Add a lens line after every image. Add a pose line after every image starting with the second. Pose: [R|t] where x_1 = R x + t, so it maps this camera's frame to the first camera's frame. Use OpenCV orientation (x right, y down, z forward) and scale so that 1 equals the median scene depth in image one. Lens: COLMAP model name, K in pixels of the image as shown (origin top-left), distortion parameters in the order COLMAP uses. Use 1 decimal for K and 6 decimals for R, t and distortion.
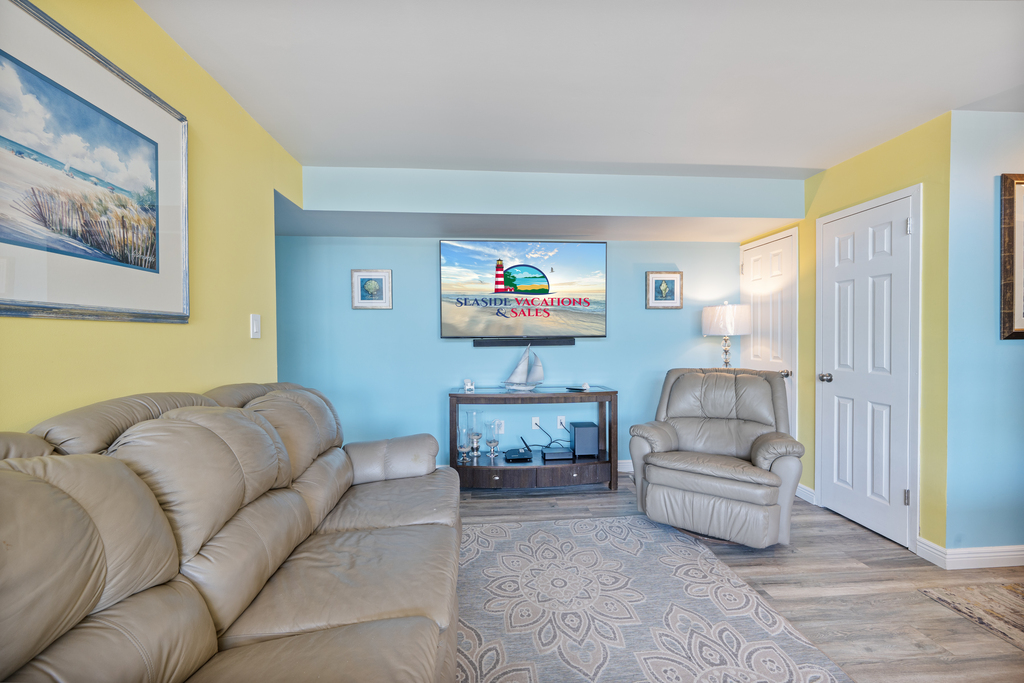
lens RADIAL K [[411.8, 0, 498.0], [0, 411.8, 348.9], [0, 0, 1]] dist [-0.003299, 0.000264]
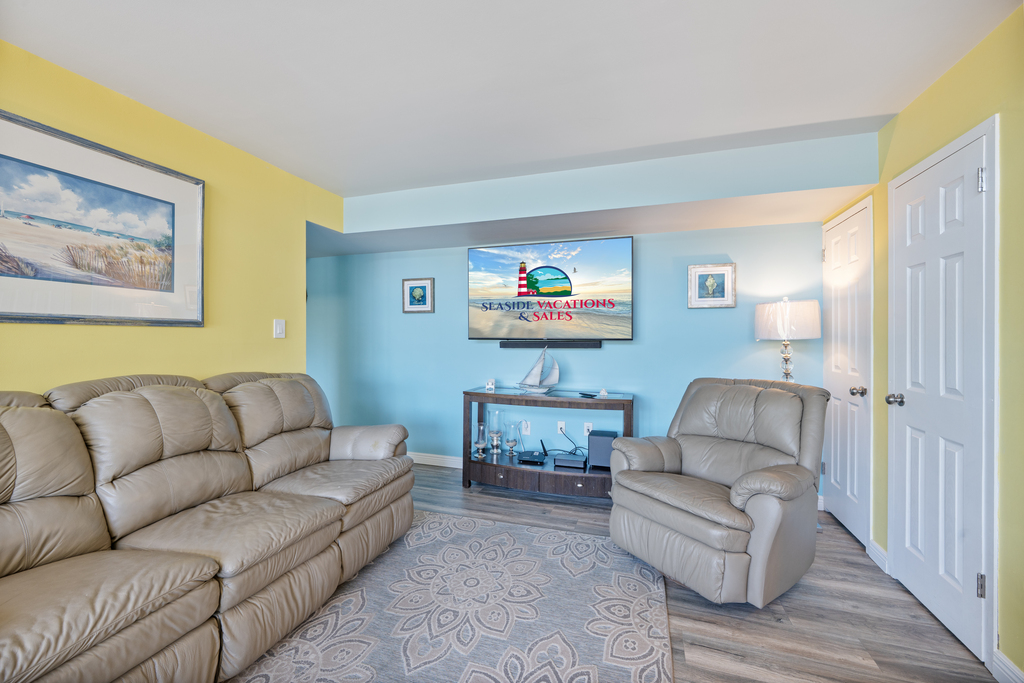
lens RADIAL K [[411.8, 0, 519.6], [0, 411.8, 344.5], [0, 0, 1]] dist [-0.003299, 0.000264]
pose [[0.921538, 0.015350, -0.387984, 0.526180], [-0.020402, 0.999752, -0.008904, -0.007688], [0.387751, 0.016121, 0.921623, 0.084893]]
